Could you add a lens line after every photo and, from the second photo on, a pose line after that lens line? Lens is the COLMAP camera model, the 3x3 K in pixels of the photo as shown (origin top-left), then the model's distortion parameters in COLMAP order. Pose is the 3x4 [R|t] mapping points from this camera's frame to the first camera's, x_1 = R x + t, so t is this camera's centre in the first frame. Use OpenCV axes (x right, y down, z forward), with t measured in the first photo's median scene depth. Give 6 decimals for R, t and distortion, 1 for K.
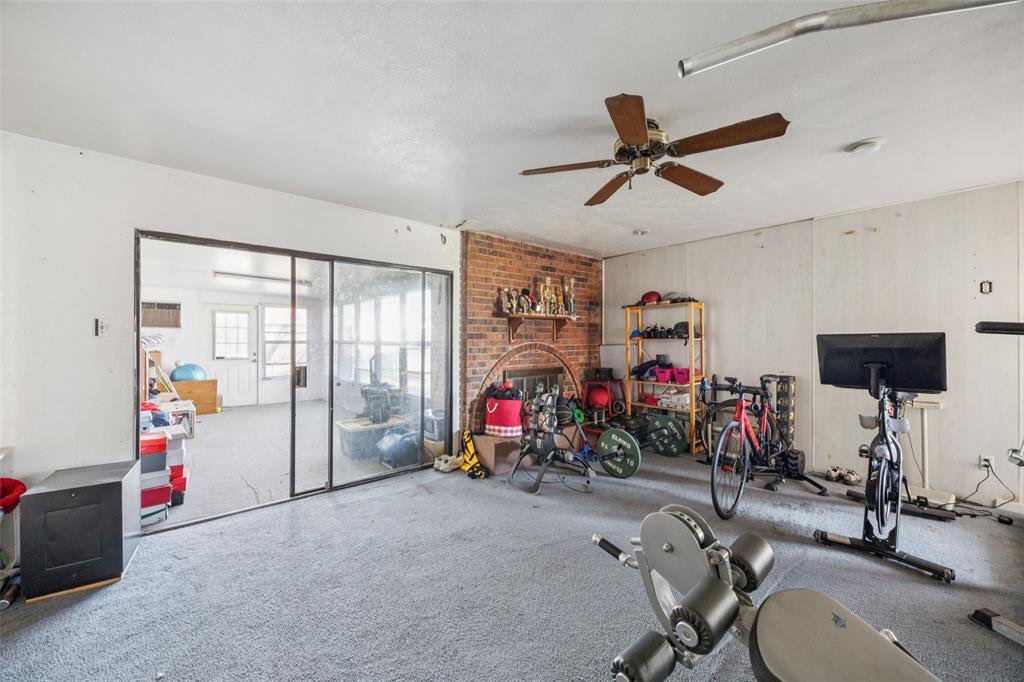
lens RADIAL K [[396.4, 0, 509.6], [0, 396.4, 342.4], [0, 0, 1]] dist [-0.003711, -0.000383]
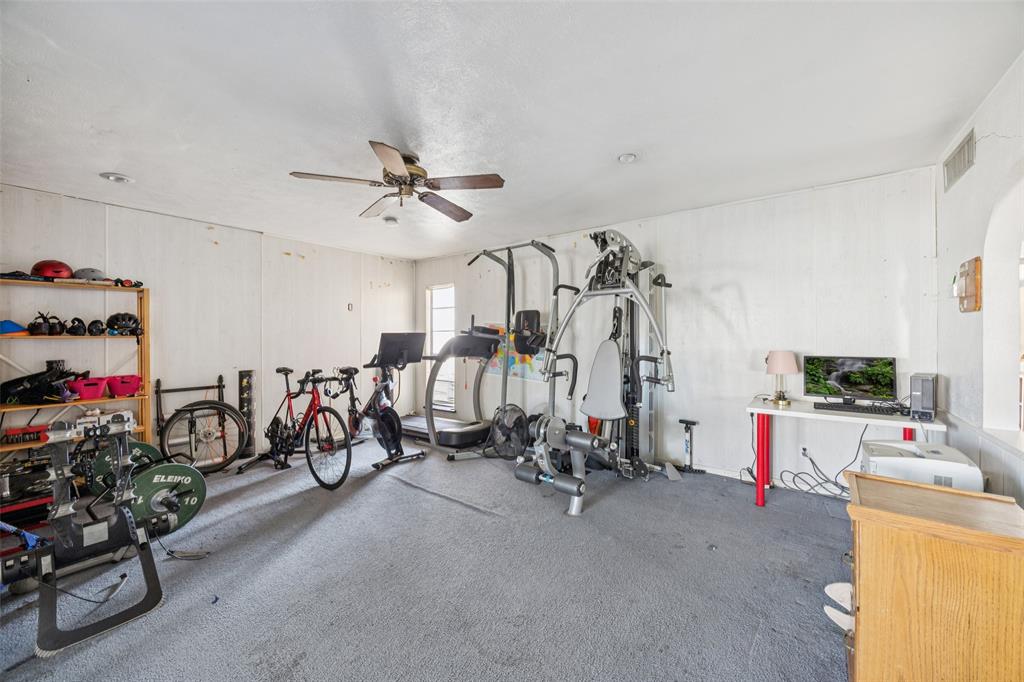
lens RADIAL K [[396.4, 0, 509.6], [0, 396.4, 342.4], [0, 0, 1]] dist [-0.003711, -0.000383]
pose [[-0.223653, -0.010311, 0.974614, -0.563819], [0.010990, 0.999854, 0.013100, 0.001468], [-0.974607, 0.013641, -0.223507, 0.591711]]
